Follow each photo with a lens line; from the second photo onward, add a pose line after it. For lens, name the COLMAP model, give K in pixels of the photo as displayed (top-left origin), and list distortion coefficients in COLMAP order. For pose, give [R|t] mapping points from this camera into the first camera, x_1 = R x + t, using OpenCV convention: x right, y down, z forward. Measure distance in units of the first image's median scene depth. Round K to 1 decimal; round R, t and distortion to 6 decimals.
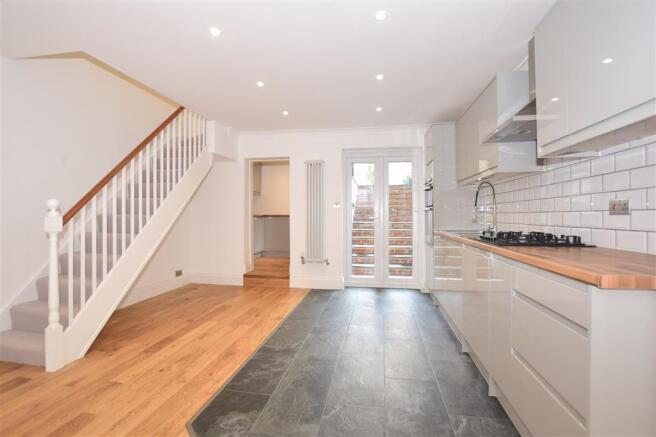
lens RADIAL K [[308.9, 0, 327.6], [0, 308.9, 214.4], [0, 0, 1]] dist [-0.034143, 0.001069]
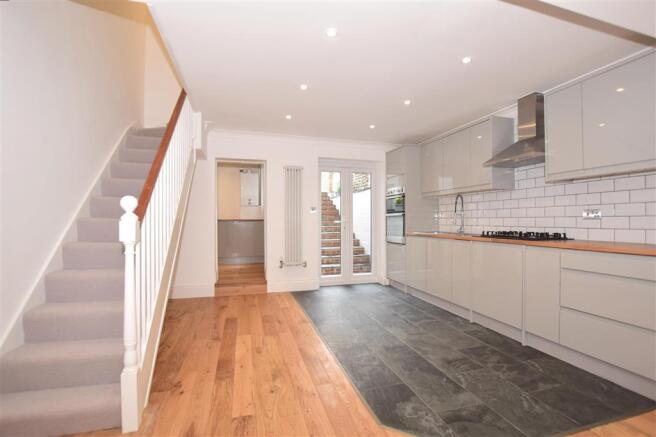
lens RADIAL K [[293.9, 0, 327.5], [0, 293.9, 221.3], [0, 0, 1]] dist [-0.037684, -0.000448]
pose [[0.901942, 0.000359, 0.431858, -0.442014], [-0.002985, 0.999981, 0.005403, 0.002870], [-0.431848, -0.006162, 0.901925, 0.090247]]
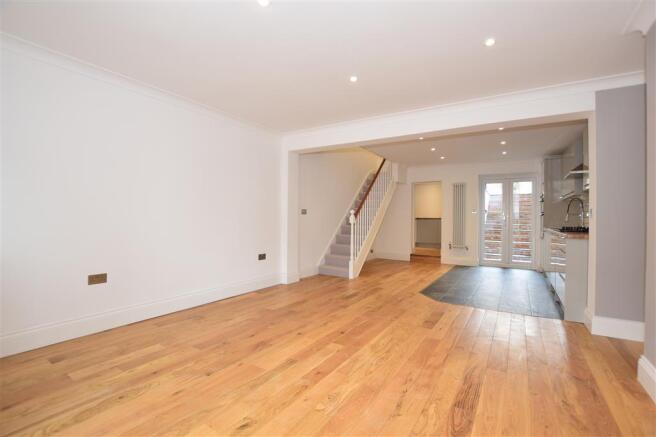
lens RADIAL K [[293.9, 0, 325.2], [0, 293.9, 219.0], [0, 0, 1]] dist [-0.037684, -0.000448]
pose [[0.912970, 0.010569, -0.407890, -0.068932], [-0.009048, 0.999943, 0.005658, 0.006484], [0.407927, -0.001475, 0.913014, -0.769298]]
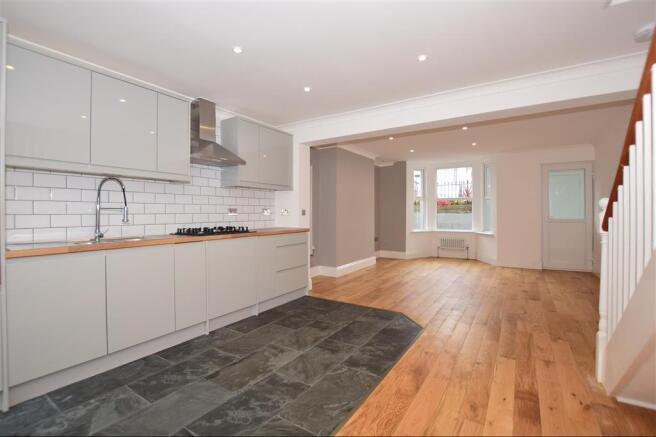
lens RADIAL K [[293.9, 0, 324.9], [0, 293.9, 220.4], [0, 0, 1]] dist [-0.037684, -0.000448]
pose [[-0.912389, -0.001110, 0.409322, -0.271142], [0.006125, 0.999847, 0.016363, 0.002027], [-0.409278, 0.017436, -0.912243, 1.210251]]
